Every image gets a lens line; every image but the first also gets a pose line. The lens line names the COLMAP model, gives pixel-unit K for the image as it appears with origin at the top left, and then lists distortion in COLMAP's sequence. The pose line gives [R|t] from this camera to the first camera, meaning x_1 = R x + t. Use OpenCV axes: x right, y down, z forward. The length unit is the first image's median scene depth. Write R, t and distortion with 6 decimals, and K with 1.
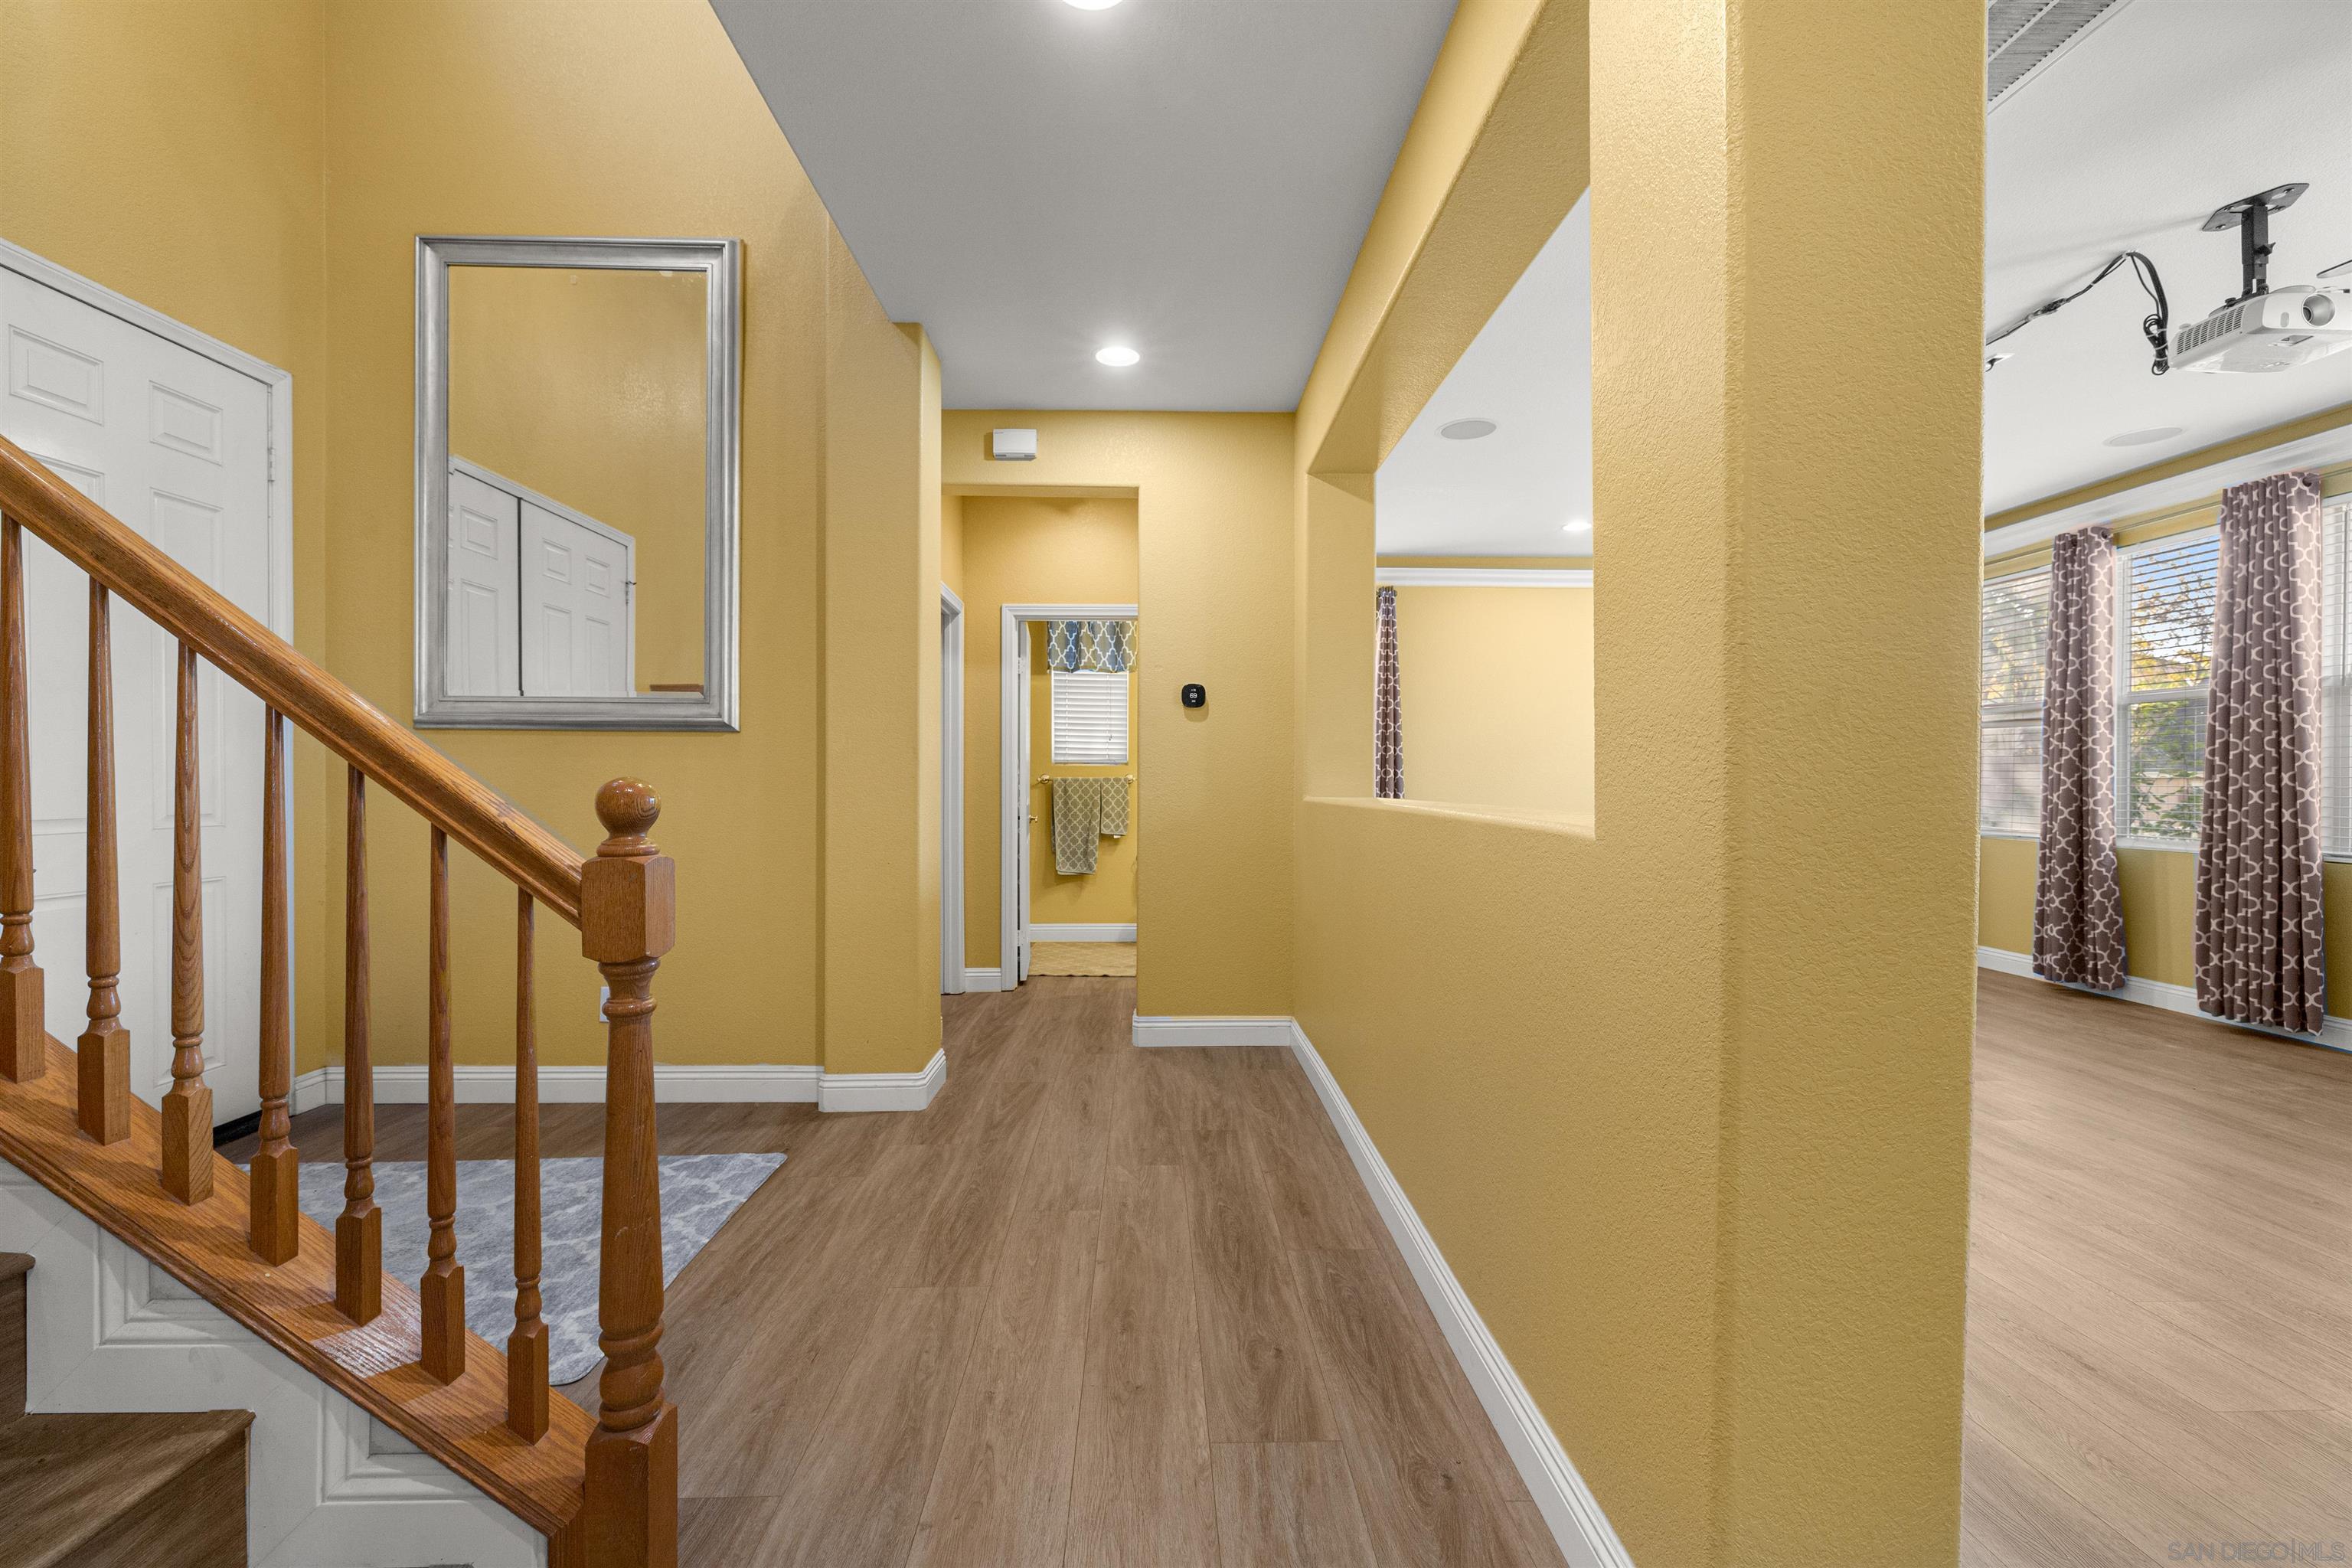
lens RADIAL K [[1003.2, 0, 1166.9], [0, 1003.2, 787.3], [0, 0, 1]] dist [0.002030, -0.000793]
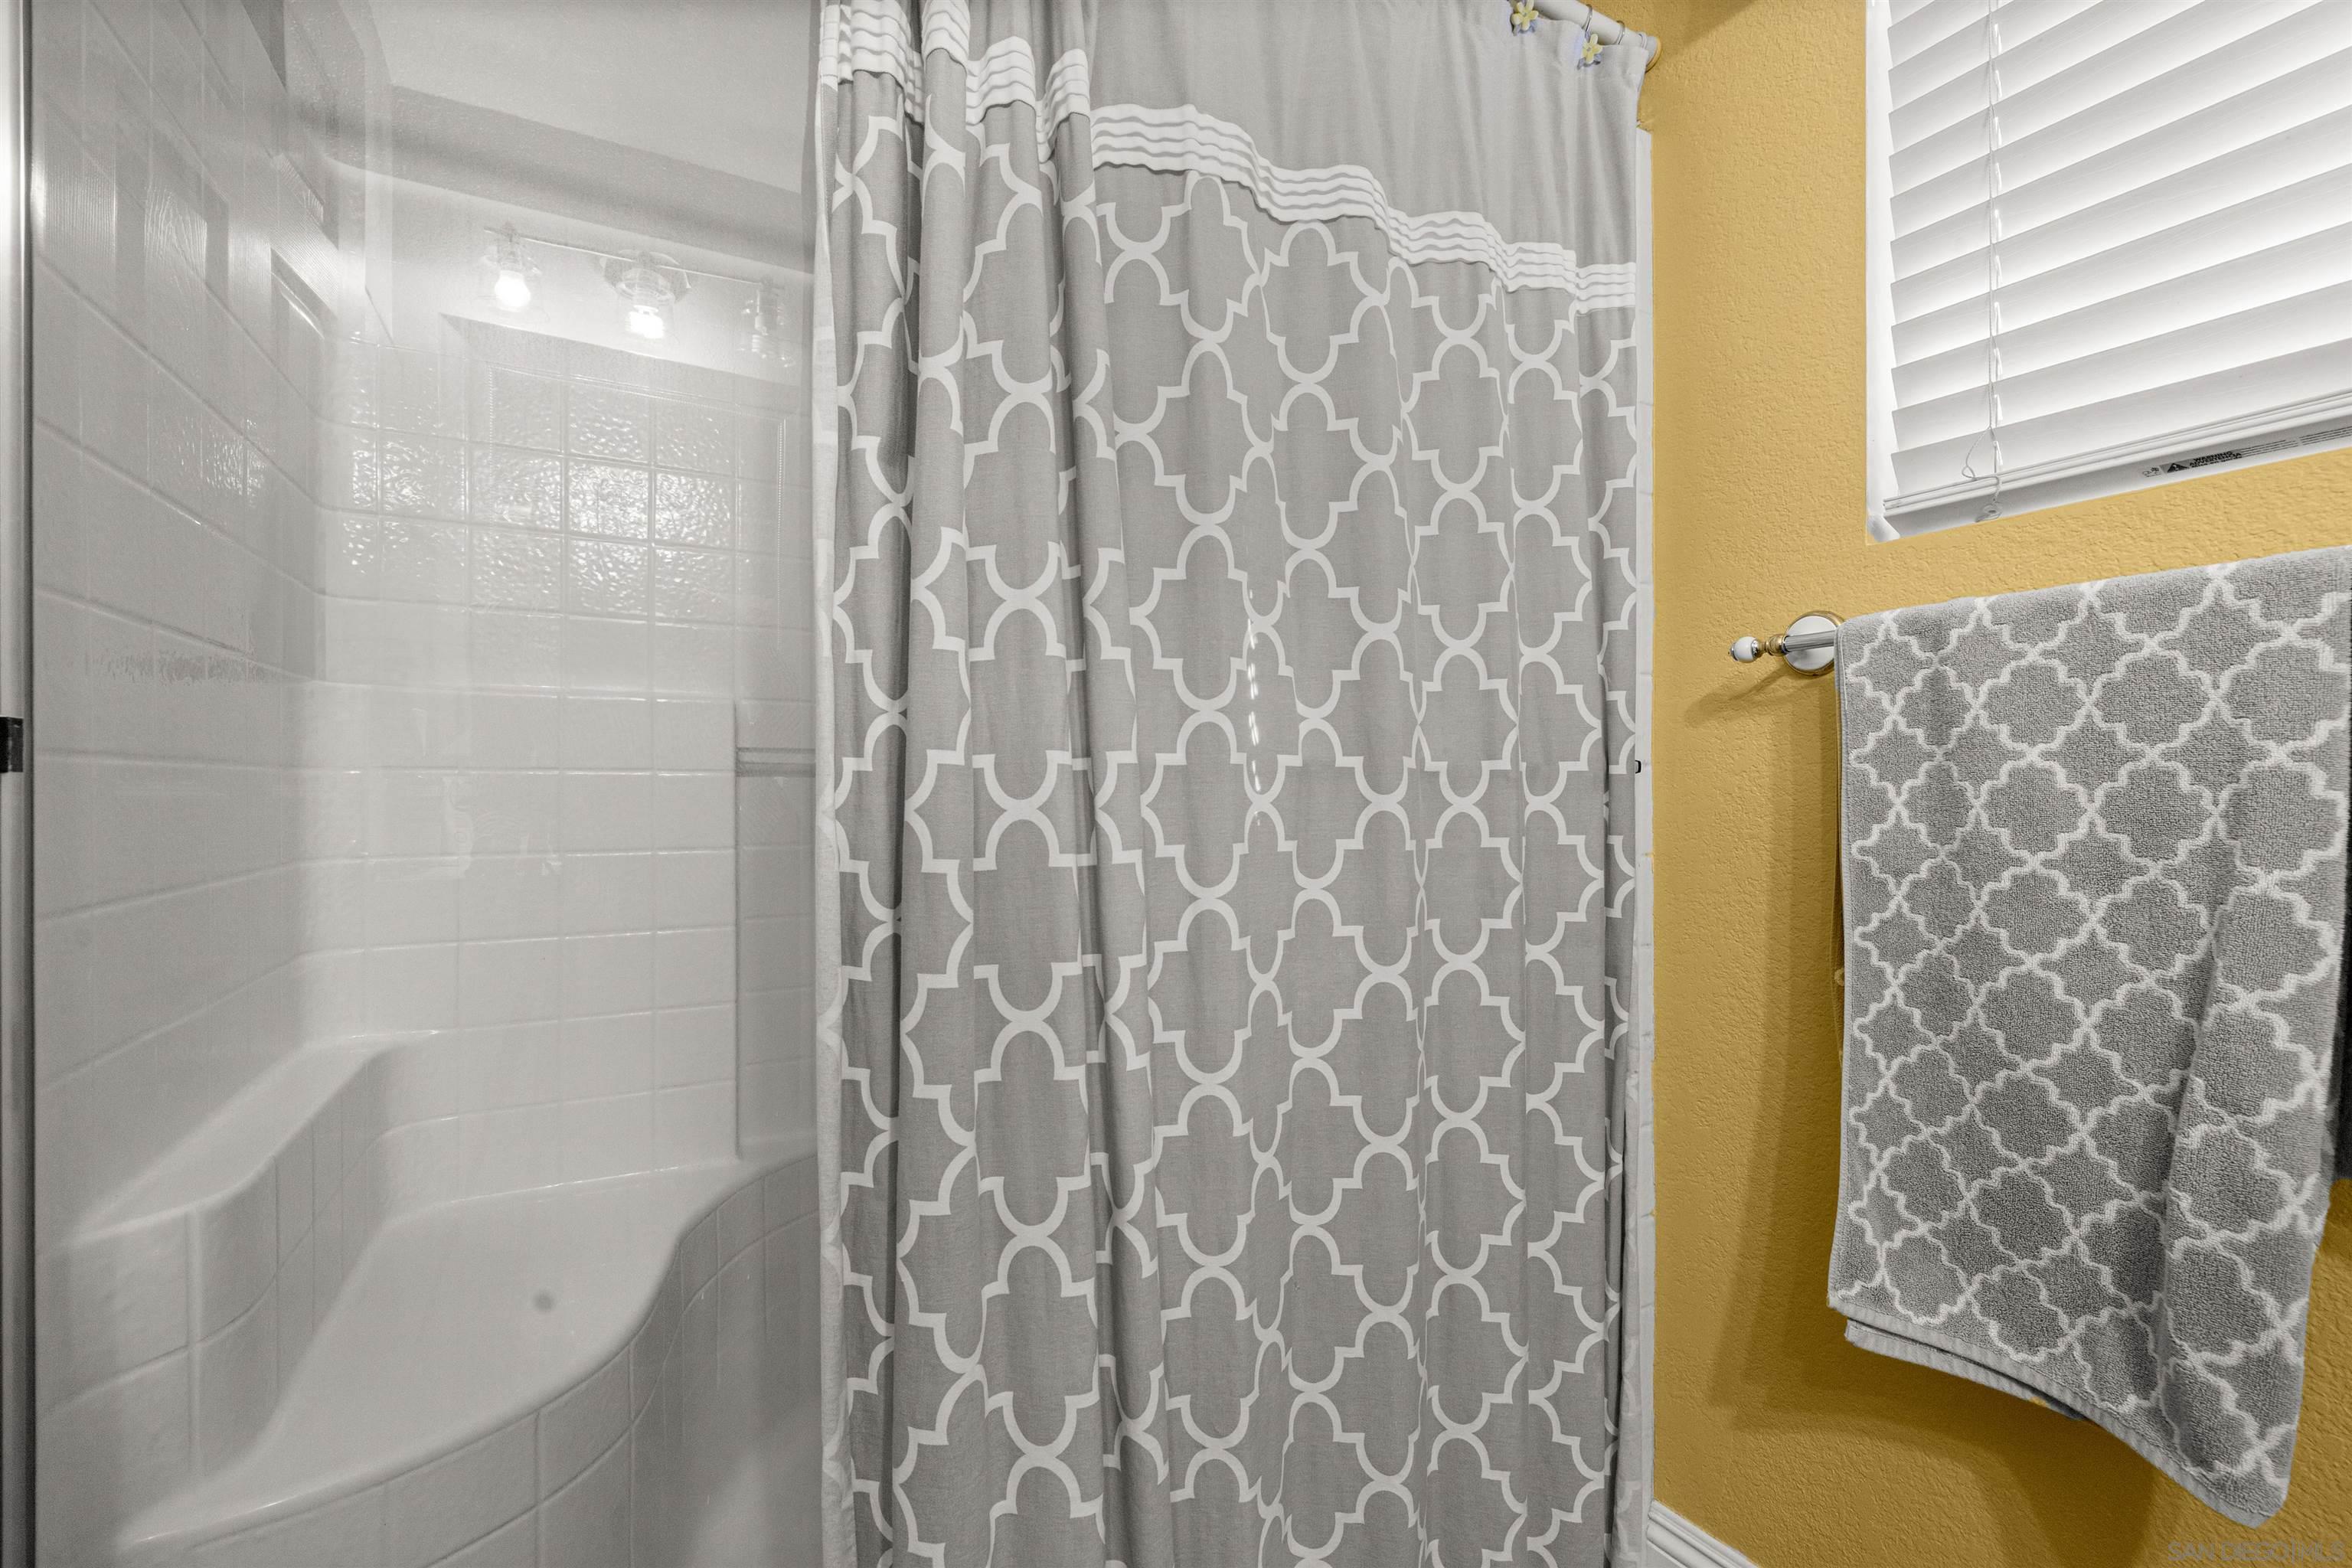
lens RADIAL K [[1003.2, 0, 1176.2], [0, 1003.2, 784.5], [0, 0, 1]] dist [0.002030, -0.000793]
pose [[0.460387, -0.000131, -0.887718, -0.032217], [-0.008001, 0.999959, -0.004297, 0.014740], [0.887682, 0.009081, 0.460367, 0.853916]]
